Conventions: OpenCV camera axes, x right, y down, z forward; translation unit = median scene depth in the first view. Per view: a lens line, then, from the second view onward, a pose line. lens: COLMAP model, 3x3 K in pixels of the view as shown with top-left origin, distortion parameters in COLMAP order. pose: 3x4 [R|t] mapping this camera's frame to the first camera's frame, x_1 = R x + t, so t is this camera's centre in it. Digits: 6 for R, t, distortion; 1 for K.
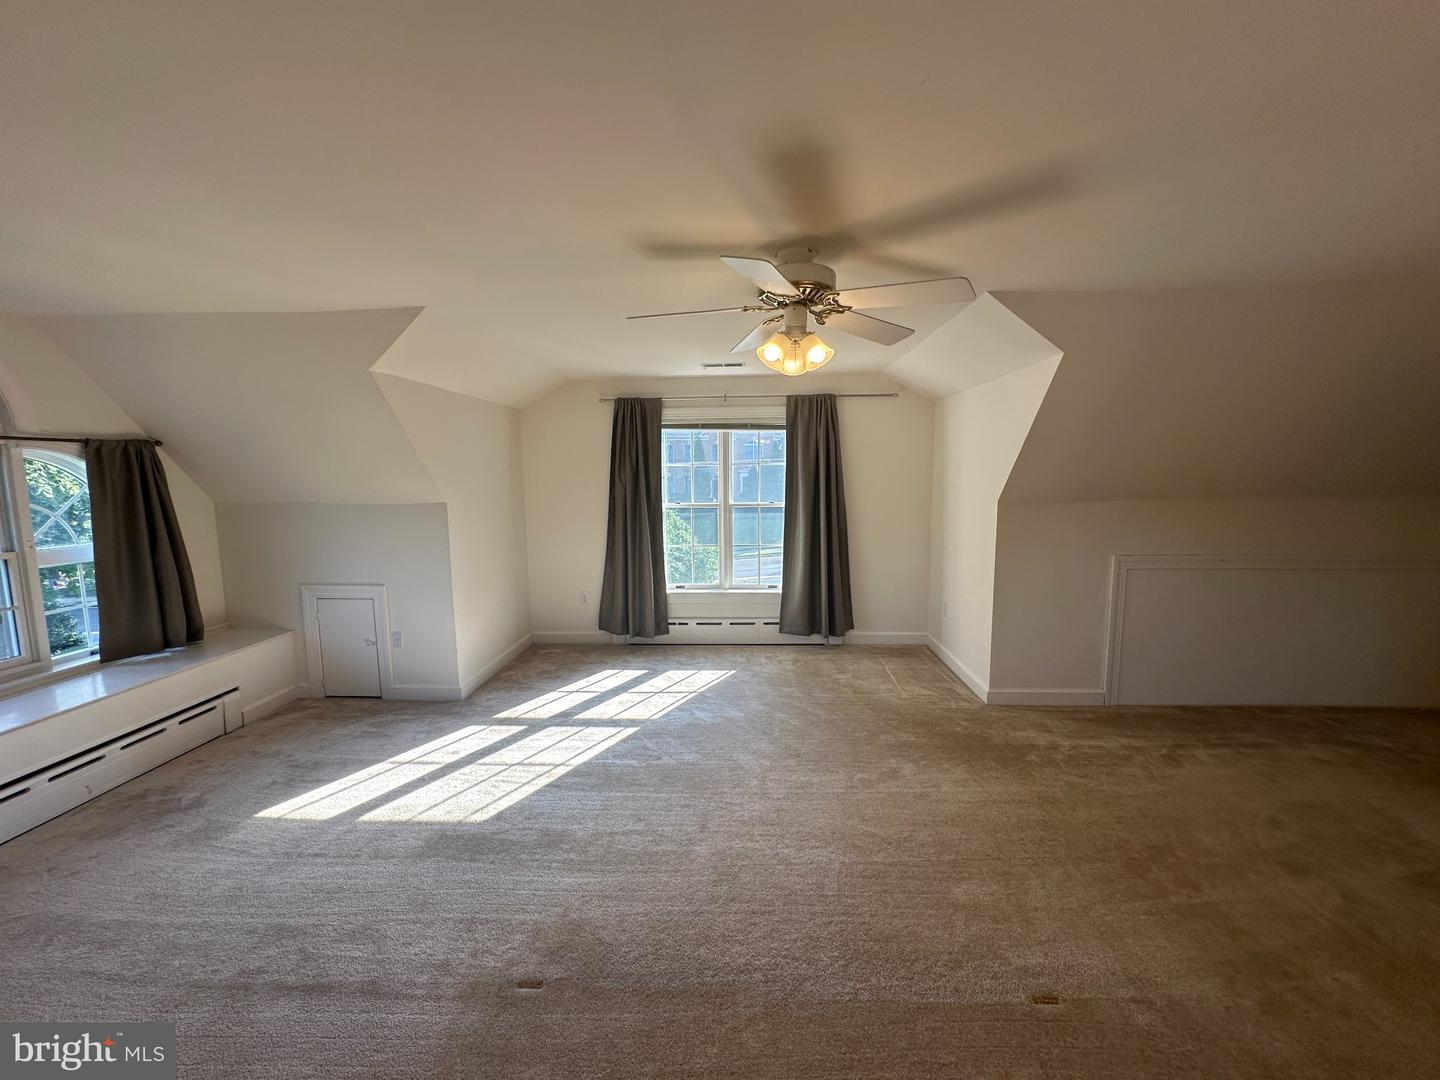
lens RADIAL K [[582.4, 0, 724.3], [0, 582.4, 540.3], [0, 0, 1]] dist [-0.003593, 0.000189]
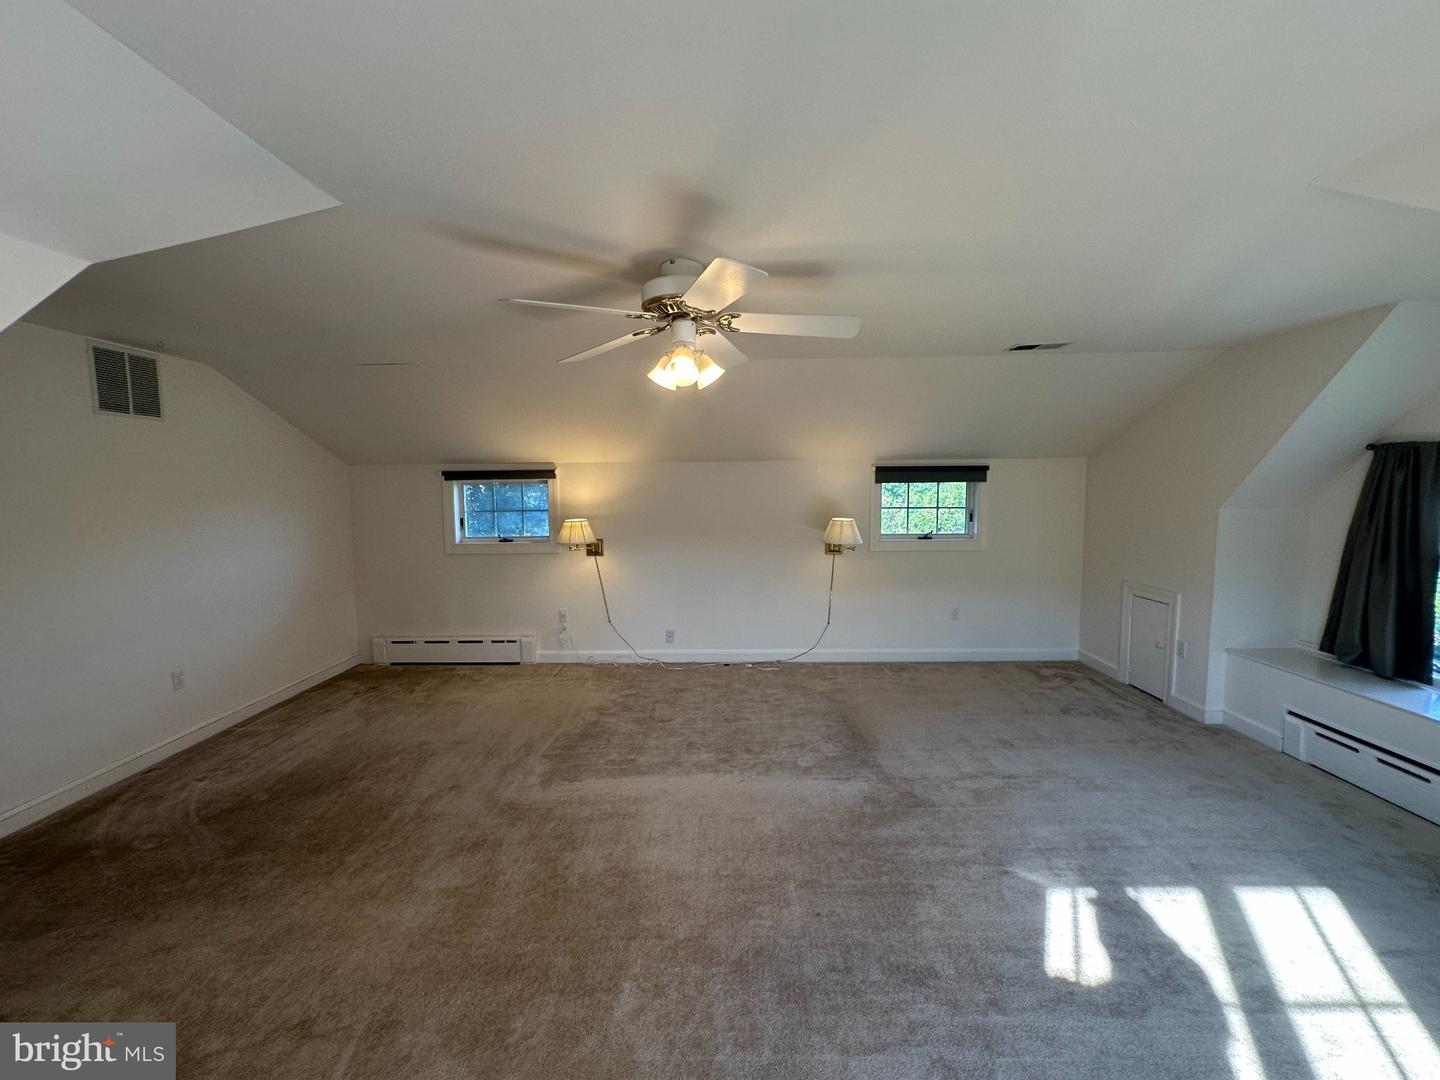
lens RADIAL K [[582.4, 0, 718.1], [0, 582.4, 532.8], [0, 0, 1]] dist [-0.003593, 0.000189]
pose [[-0.998646, 0.026602, -0.044706, 0.054139], [0.017270, 0.980156, 0.197473, -0.126460], [0.049072, 0.196433, -0.979288, 1.031716]]
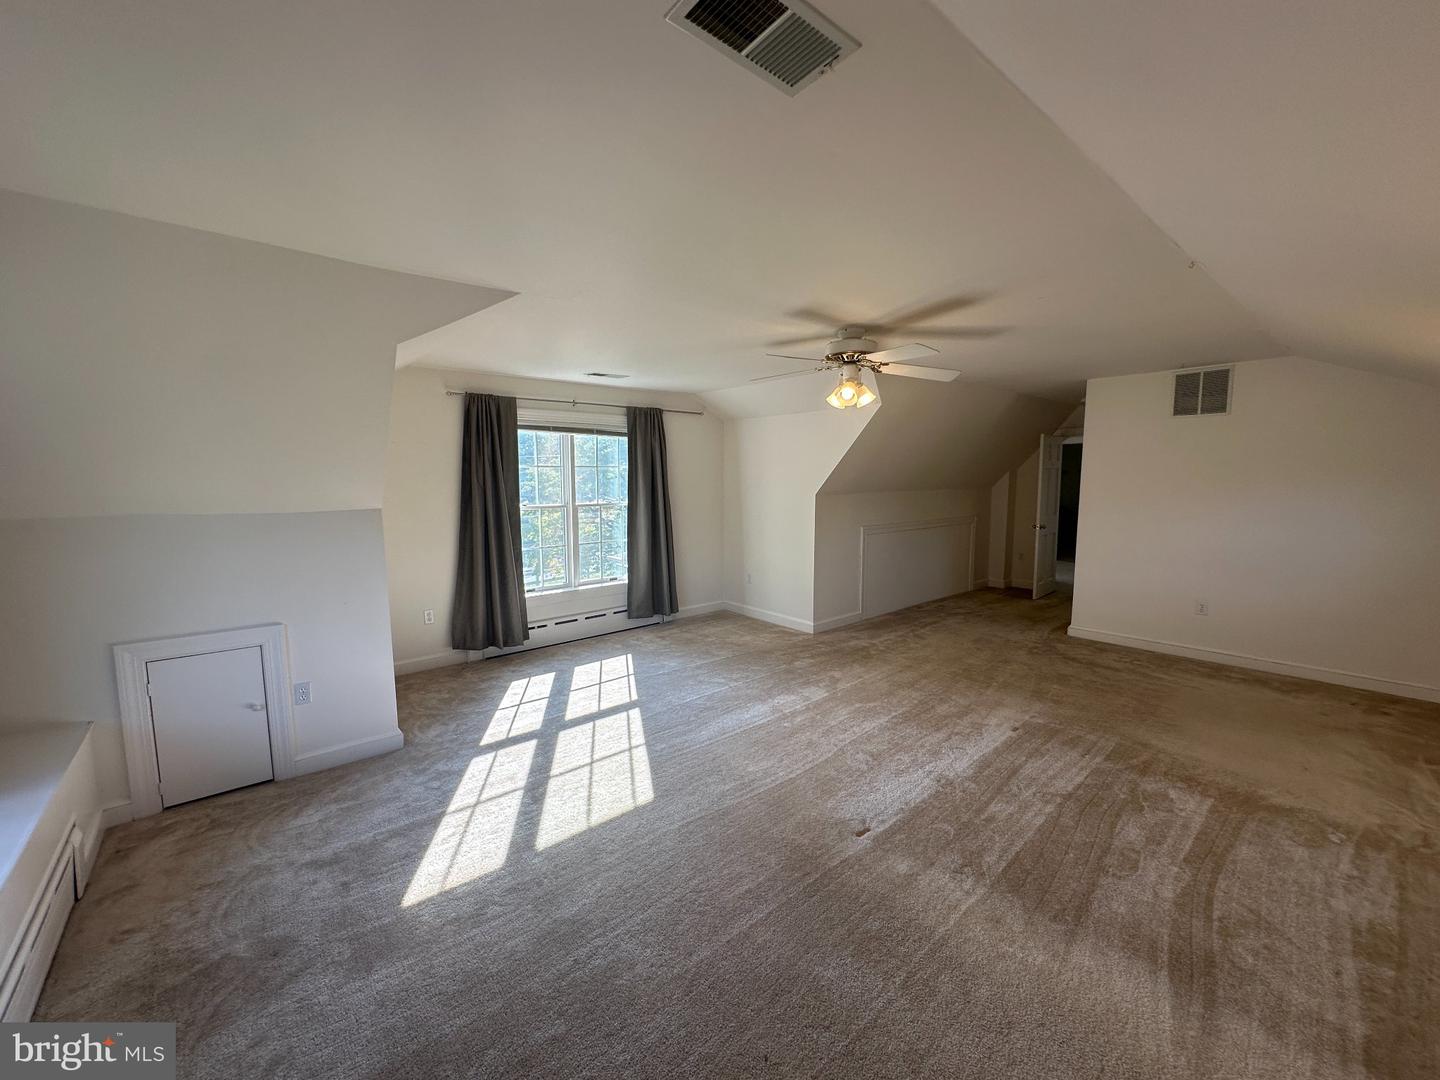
lens RADIAL K [[582.4, 0, 722.0], [0, 582.4, 540.8], [0, 0, 1]] dist [-0.003593, 0.000189]
pose [[0.723857, -0.070162, 0.686373, -0.618378], [0.076491, 0.996844, 0.021230, 0.000305], [-0.685697, 0.037134, 0.726939, 0.074373]]
